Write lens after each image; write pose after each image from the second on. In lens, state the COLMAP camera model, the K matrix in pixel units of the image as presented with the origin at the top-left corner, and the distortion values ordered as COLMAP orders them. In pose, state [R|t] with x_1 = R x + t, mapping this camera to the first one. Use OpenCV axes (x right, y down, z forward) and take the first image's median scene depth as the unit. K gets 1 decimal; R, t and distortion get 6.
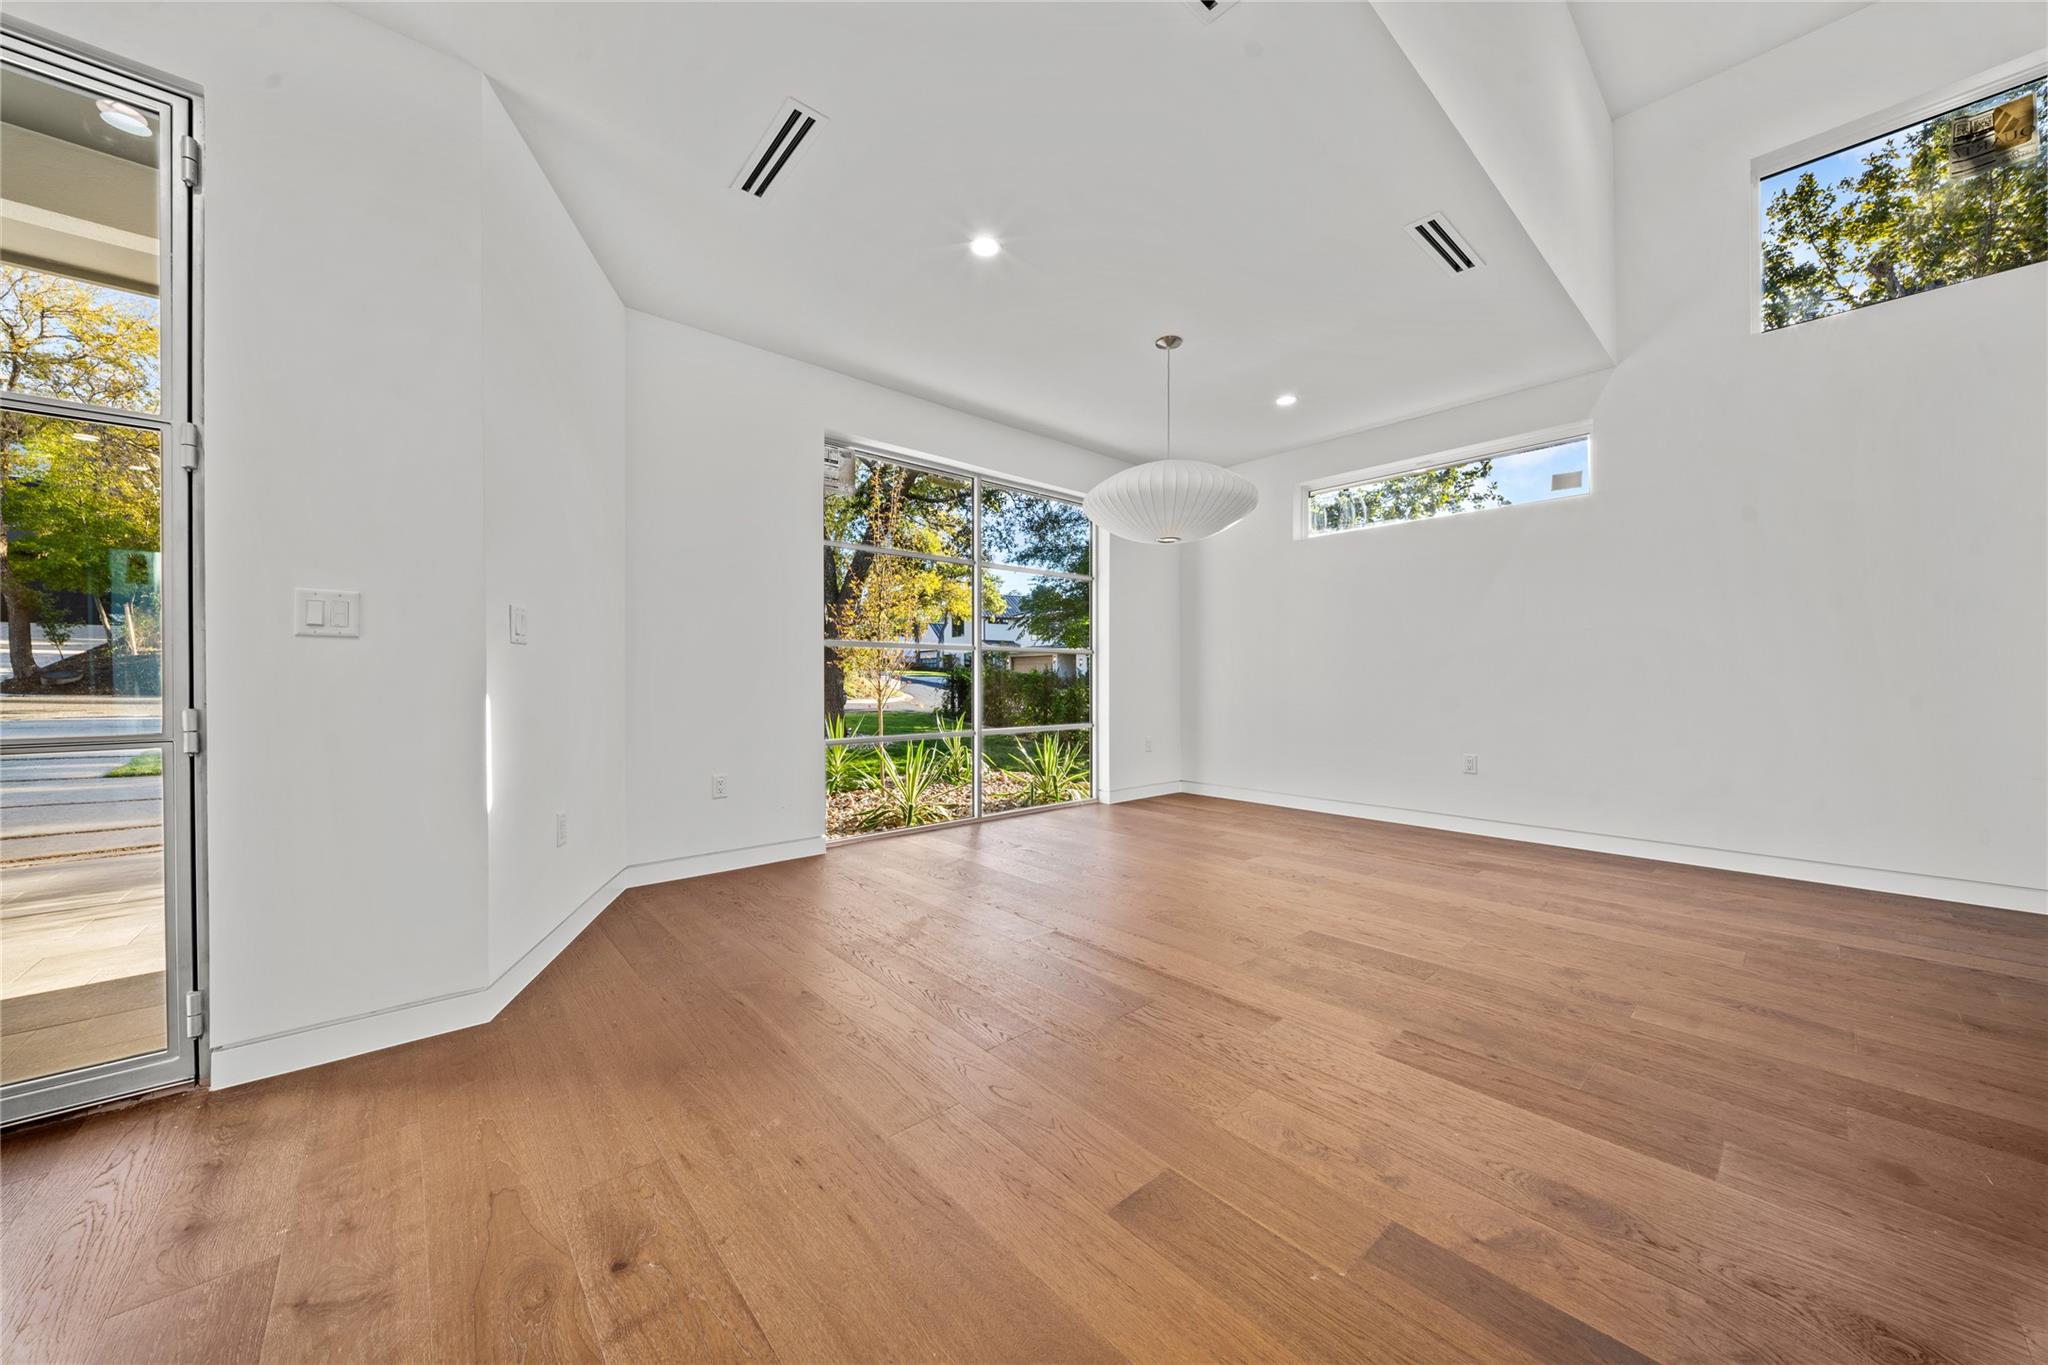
lens RADIAL K [[714.1, 0, 1022.1], [0, 714.1, 679.8], [0, 0, 1]] dist [-0.001113, -0.000074]
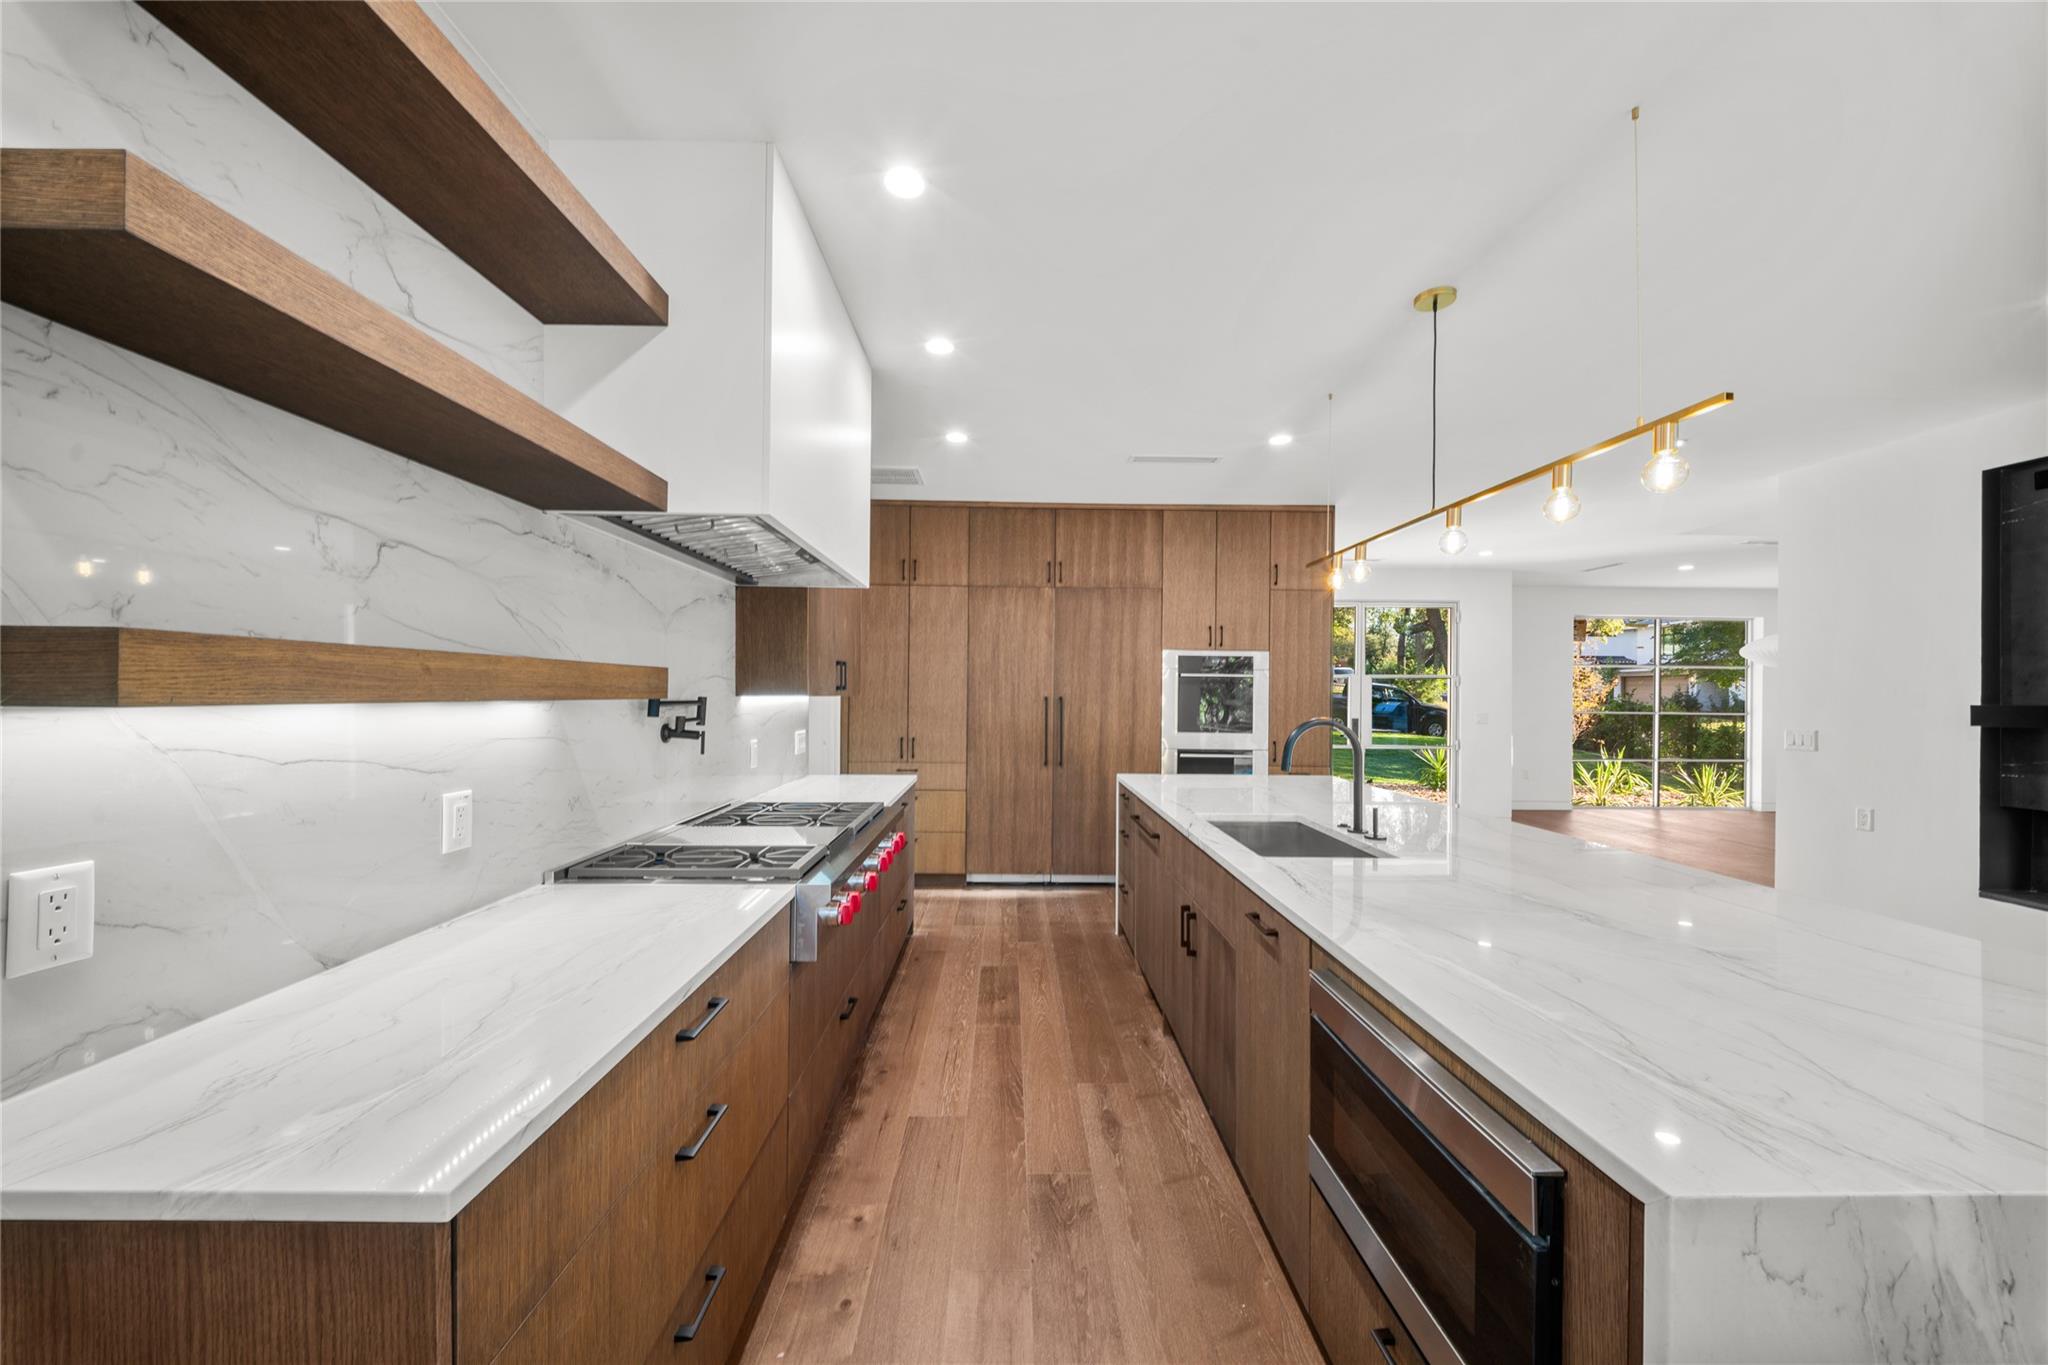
lens RADIAL K [[714.1, 0, 1024.8], [0, 714.1, 691.3], [0, 0, 1]] dist [-0.001113, -0.000074]
pose [[0.763061, 0.005809, -0.646300, -0.091841], [-0.009301, 0.999955, -0.001993, -0.067849], [0.646259, 0.007532, 0.763081, -1.128460]]
